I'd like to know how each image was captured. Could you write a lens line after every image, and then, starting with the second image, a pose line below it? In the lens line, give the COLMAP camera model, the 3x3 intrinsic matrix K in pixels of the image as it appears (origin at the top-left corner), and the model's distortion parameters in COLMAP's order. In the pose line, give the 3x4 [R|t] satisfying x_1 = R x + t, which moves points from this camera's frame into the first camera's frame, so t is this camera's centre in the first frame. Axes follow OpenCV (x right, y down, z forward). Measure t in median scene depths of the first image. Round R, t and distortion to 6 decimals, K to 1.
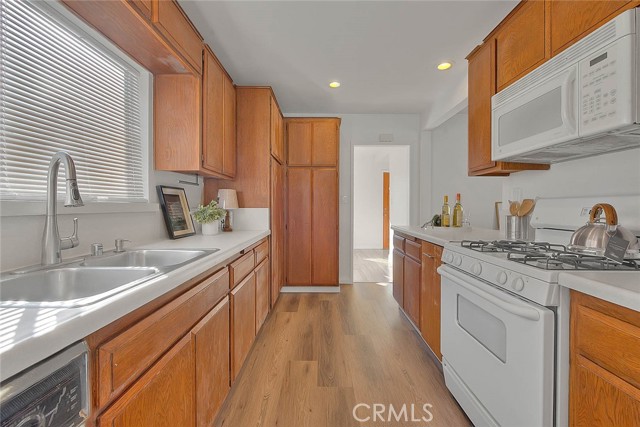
lens RADIAL K [[265.9, 0, 319.6], [0, 265.9, 208.1], [0, 0, 1]] dist [-0.001929, -0.001383]
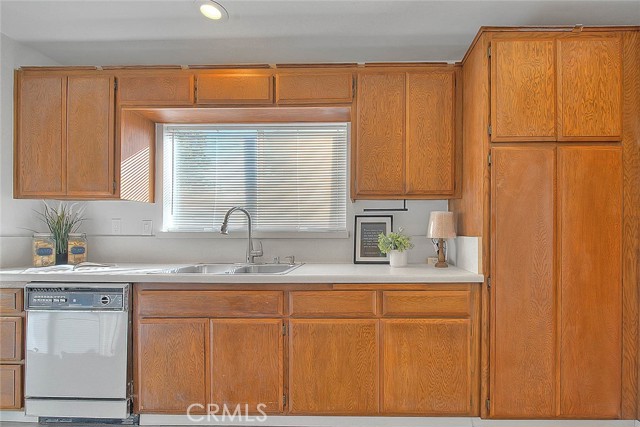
lens RADIAL K [[265.9, 0, 359.6], [0, 265.9, 232.7], [0, 0, 1]] dist [-0.001929, -0.001383]
pose [[-0.004470, 0.002975, -0.999986, 0.494560], [-0.007480, 0.999967, 0.003008, -0.013738], [0.999962, 0.007493, -0.004447, 0.911207]]
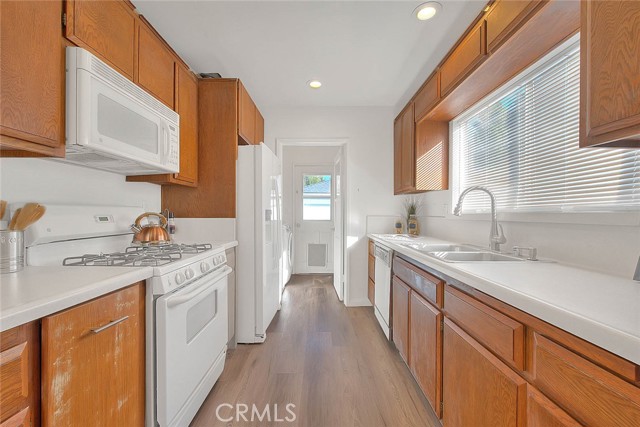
lens RADIAL K [[265.9, 0, 314.6], [0, 265.9, 216.0], [0, 0, 1]] dist [-0.001929, -0.001383]
pose [[-0.999723, -0.004347, 0.023138, 0.048954], [-0.004017, 0.999890, 0.014284, -0.012836], [-0.023198, 0.014187, -0.999630, 1.347683]]
